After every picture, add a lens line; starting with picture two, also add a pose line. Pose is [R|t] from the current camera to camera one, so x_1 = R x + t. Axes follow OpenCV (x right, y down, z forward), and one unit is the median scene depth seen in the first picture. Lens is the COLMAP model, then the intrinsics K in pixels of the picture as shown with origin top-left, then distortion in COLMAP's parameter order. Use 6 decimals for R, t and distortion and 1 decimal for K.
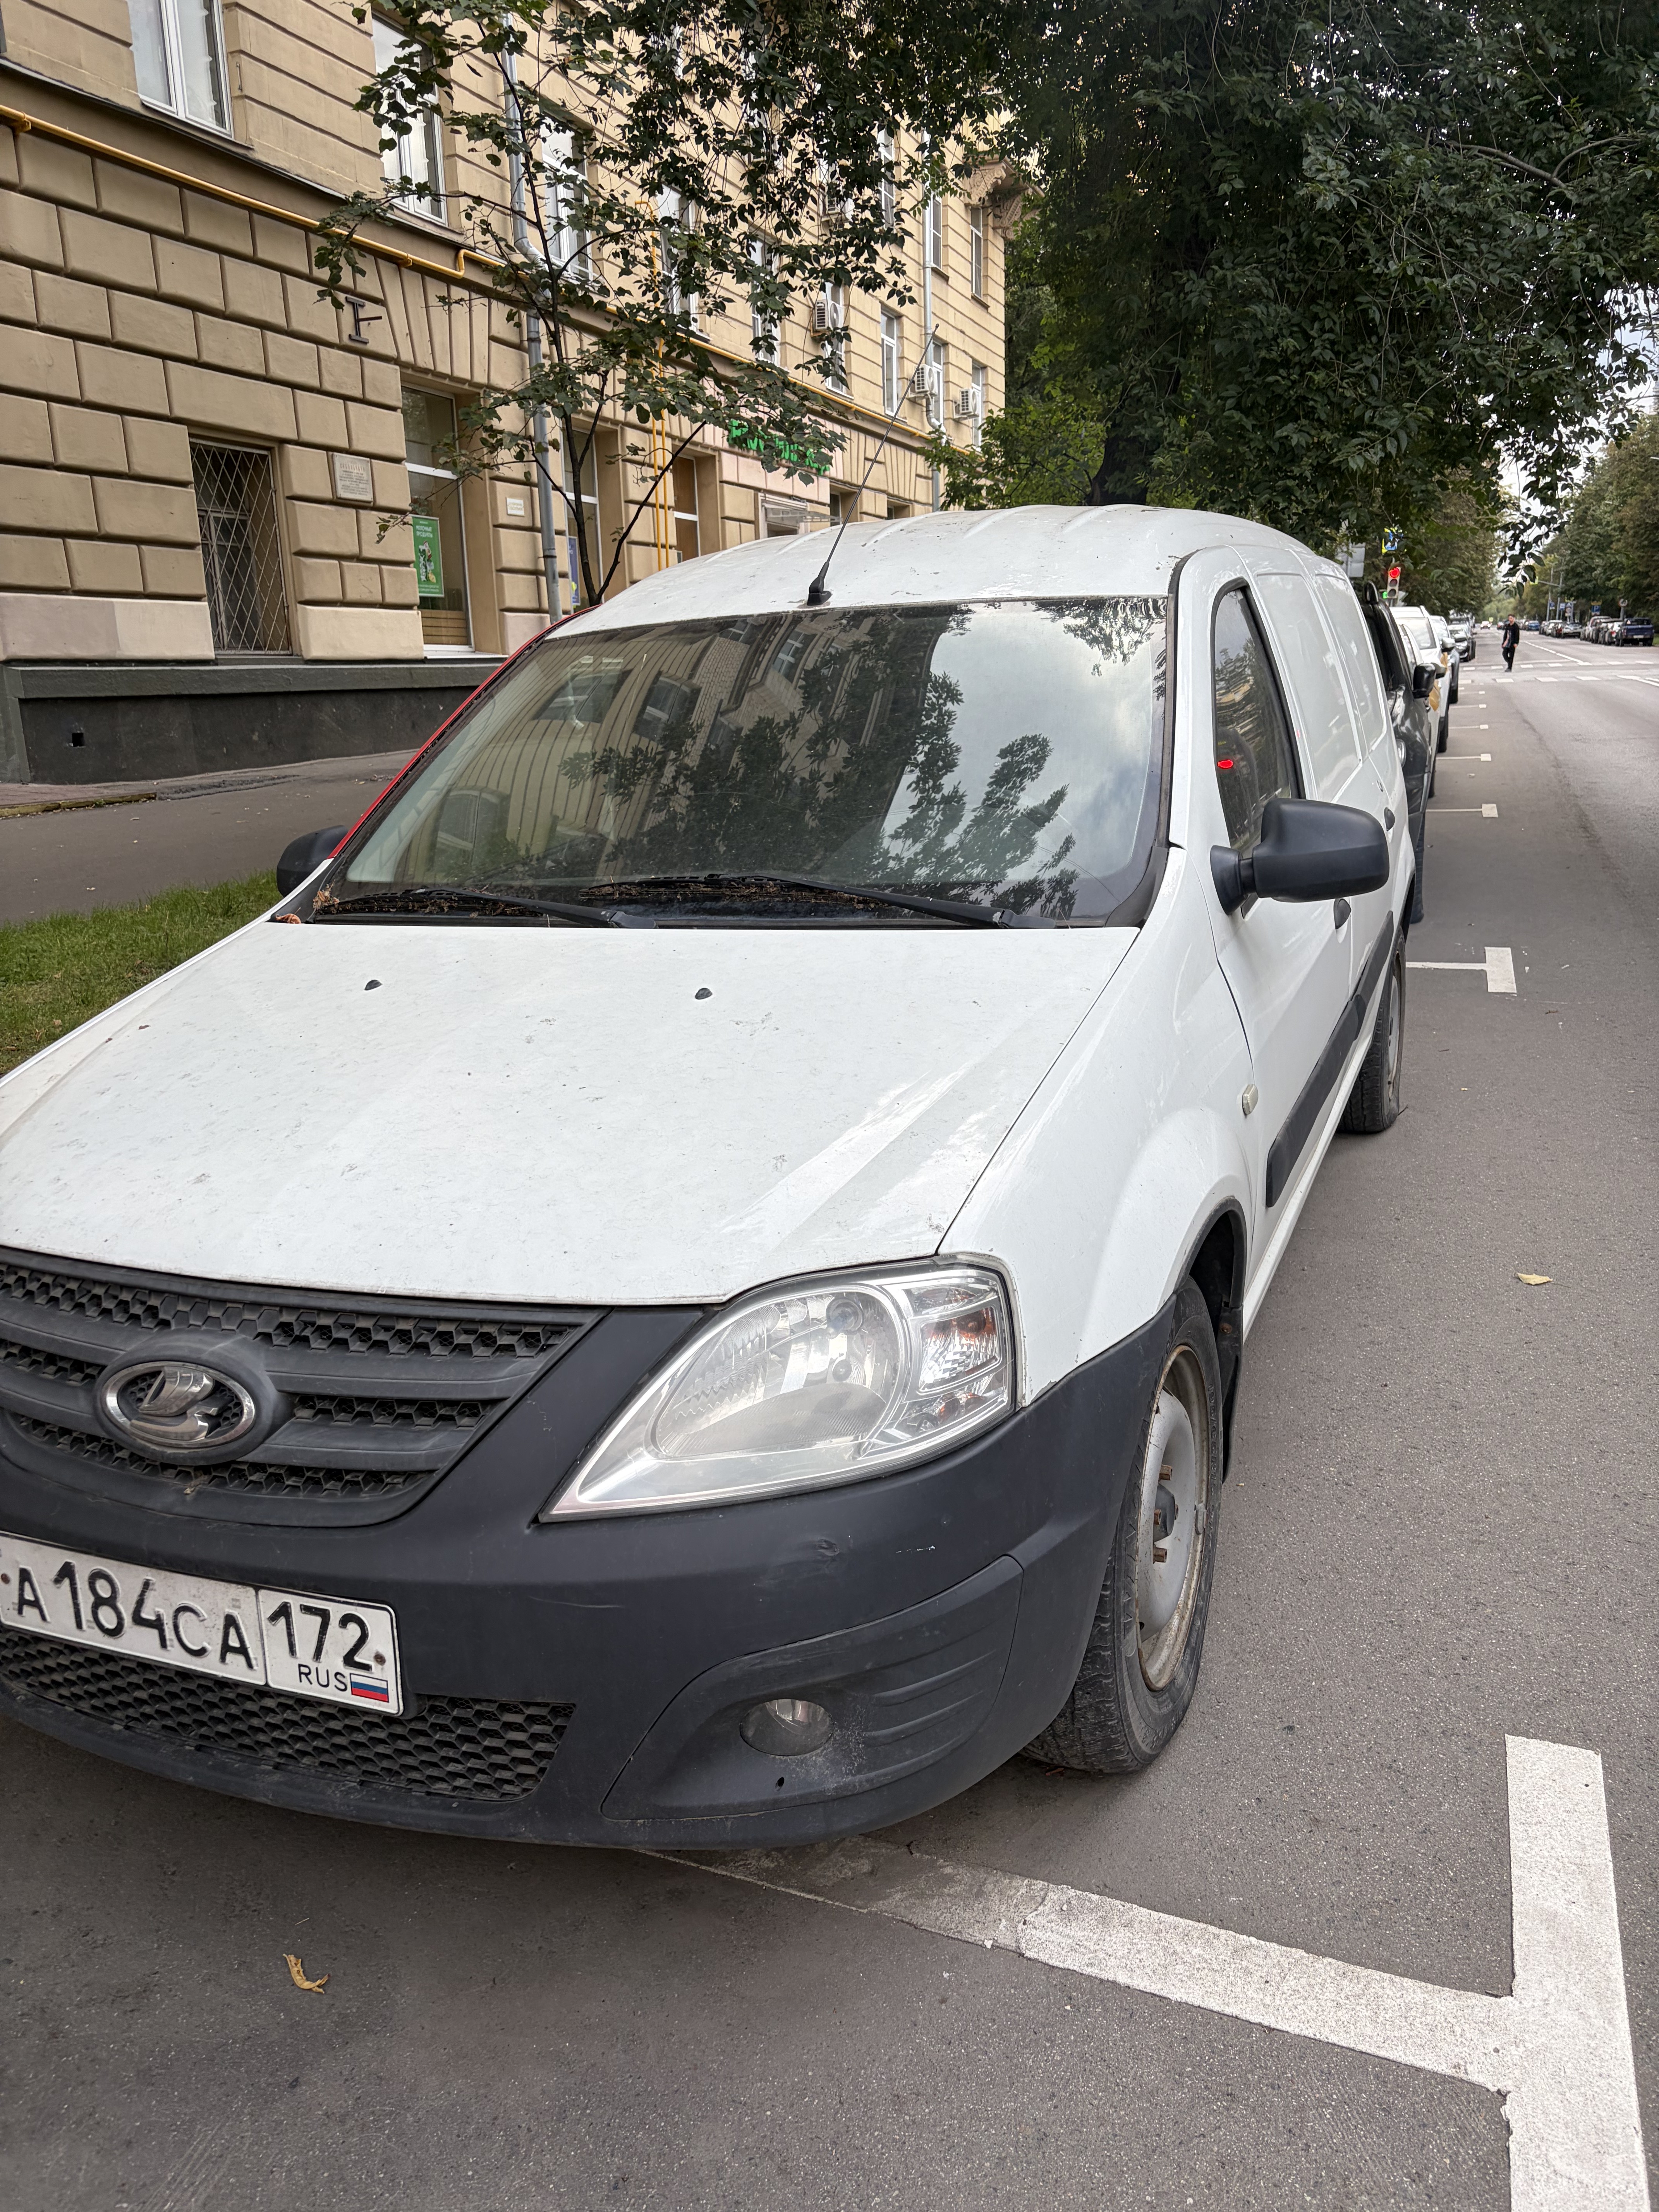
lens RADIAL K [[1784.8, 0, 829.5], [0, 1784.8, 1106.0], [0, 0, 1]] dist [0.041357, -0.058085]
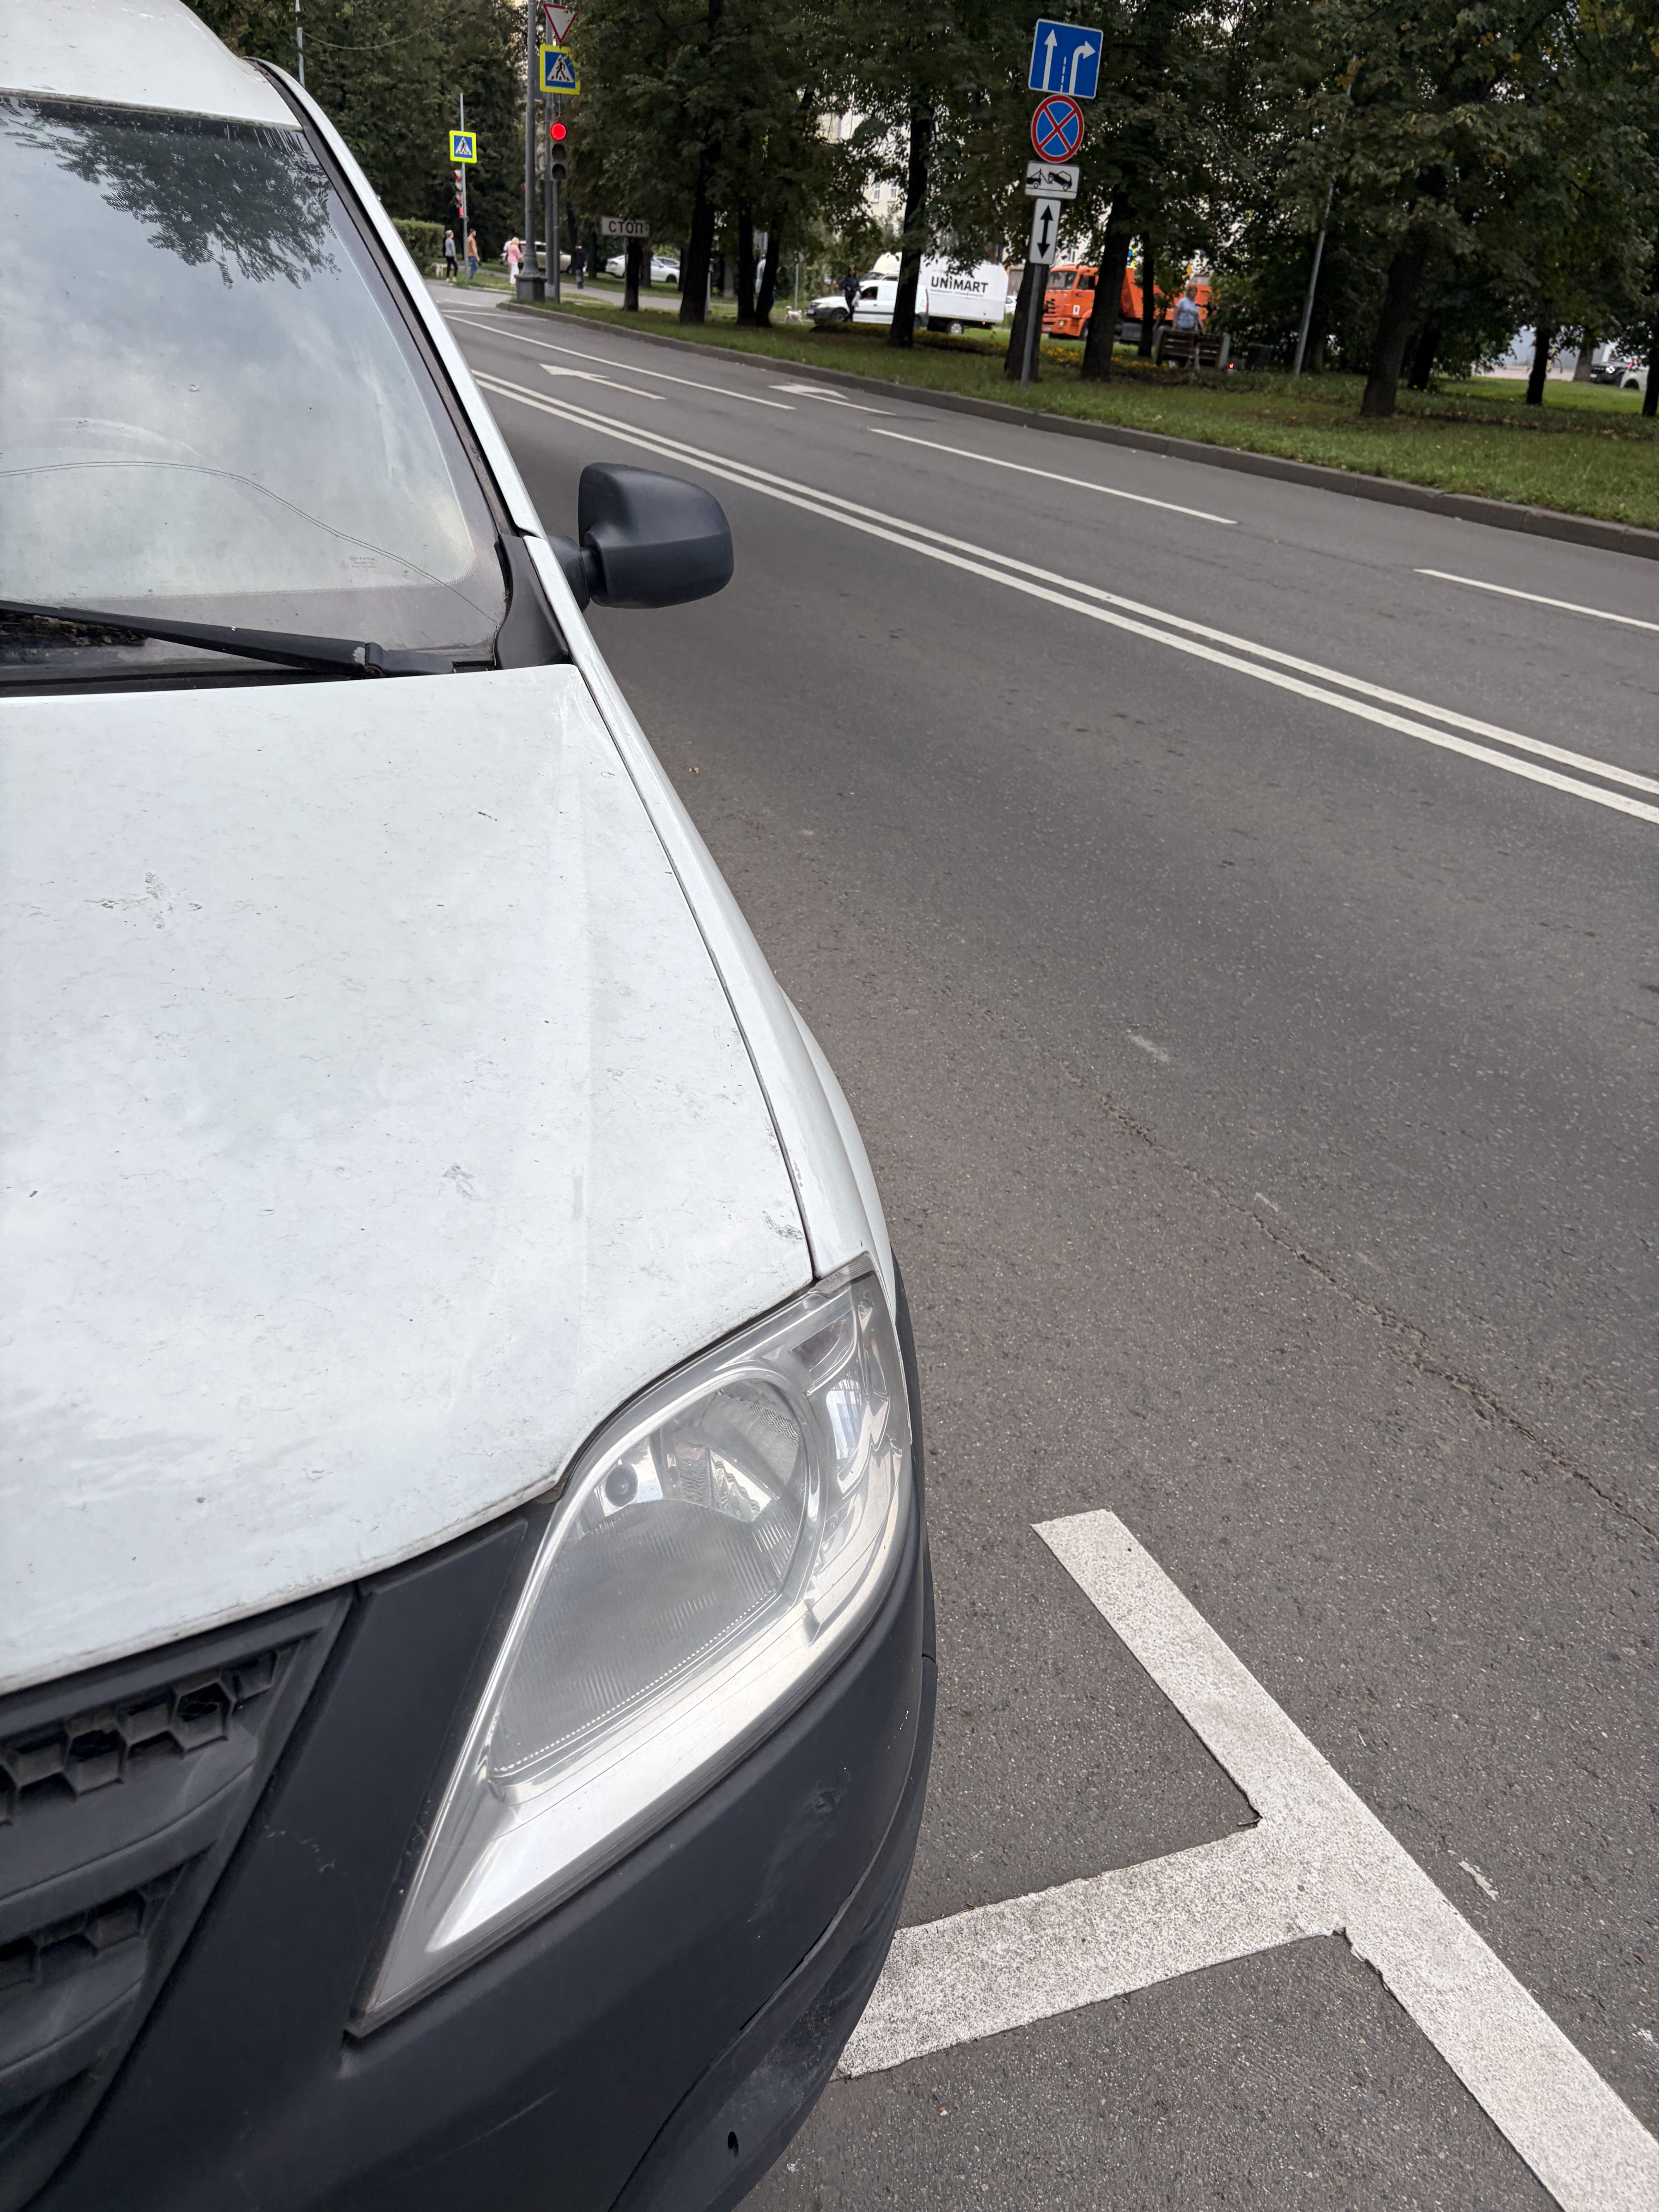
lens RADIAL K [[1703.1, 0, 912.8], [0, 1703.1, 1135.3], [0, 0, 1]] dist [0.074858, -0.078339]
pose [[0.702217, -0.234893, 0.672099, -0.281727], [0.079369, 0.963951, 0.253968, -0.106489], [-0.707525, -0.124997, 0.695546, 0.519820]]
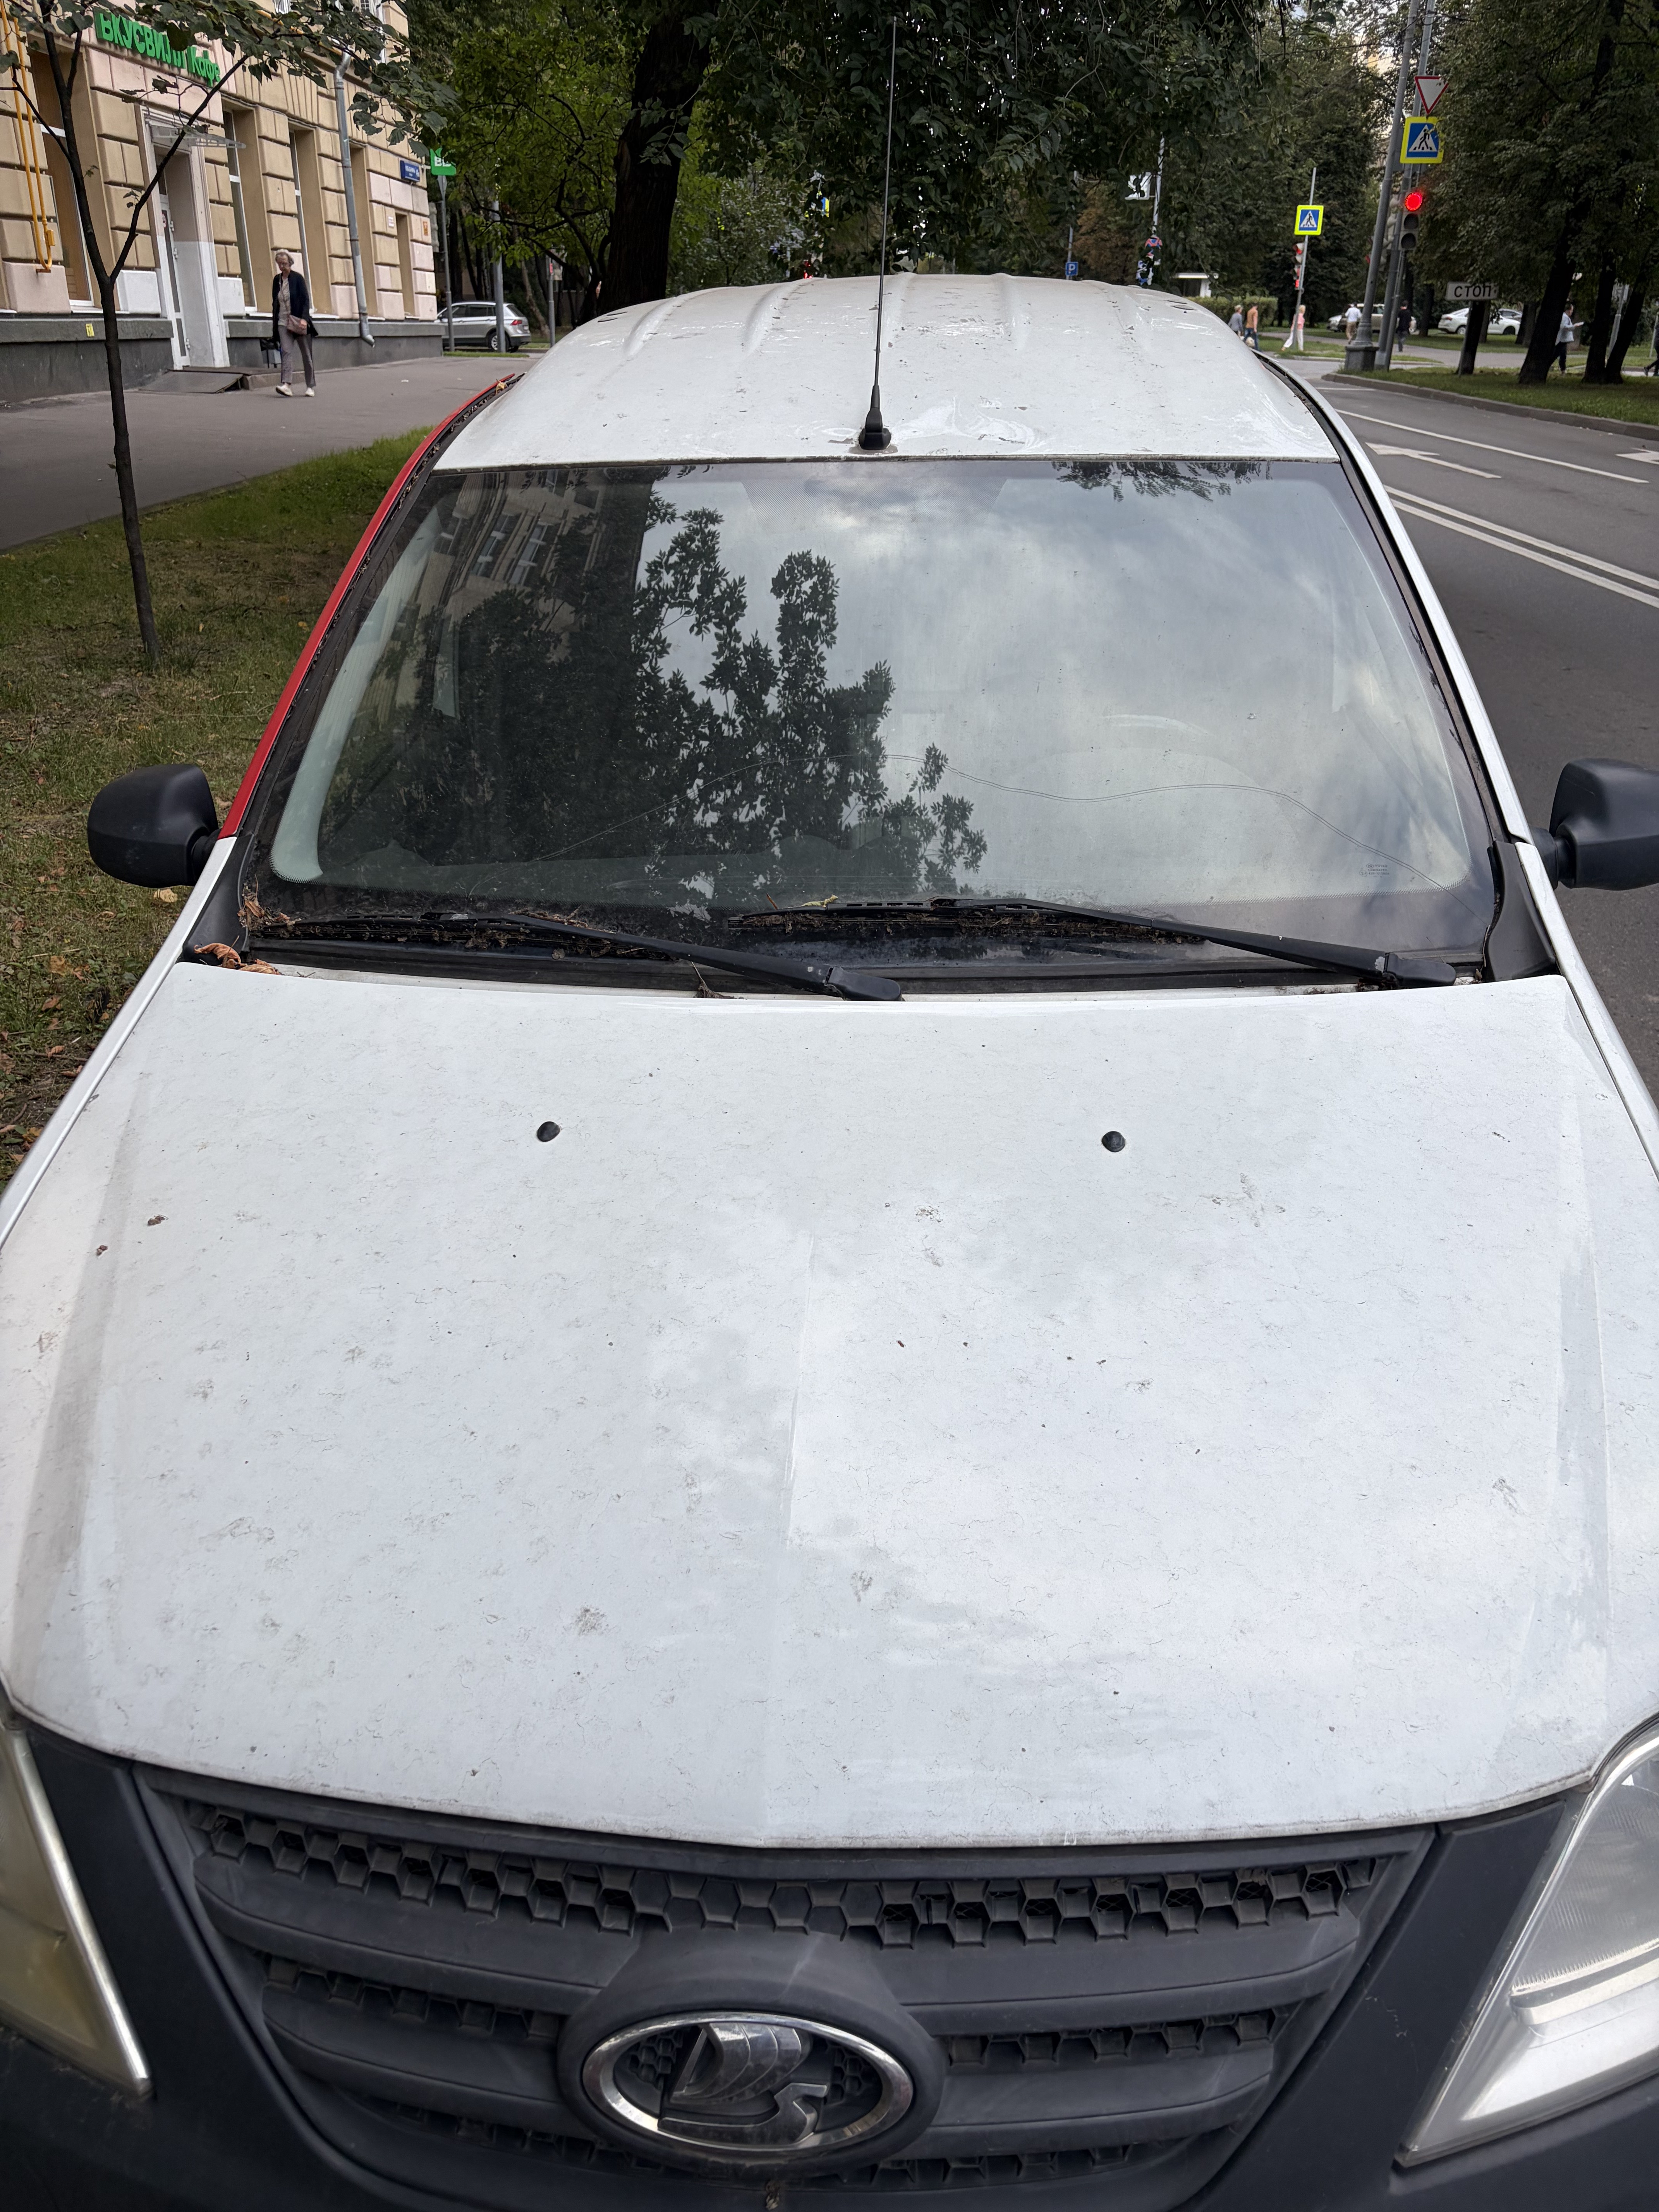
lens RADIAL K [[1784.8, 0, 829.5], [0, 1784.8, 1106.0], [0, 0, 1]] dist [0.041357, -0.058085]
pose [[0.942798, -0.099345, 0.318219, -0.469462], [0.041877, 0.982296, 0.182594, -0.247098], [-0.330725, -0.158823, 0.930267, 0.459451]]
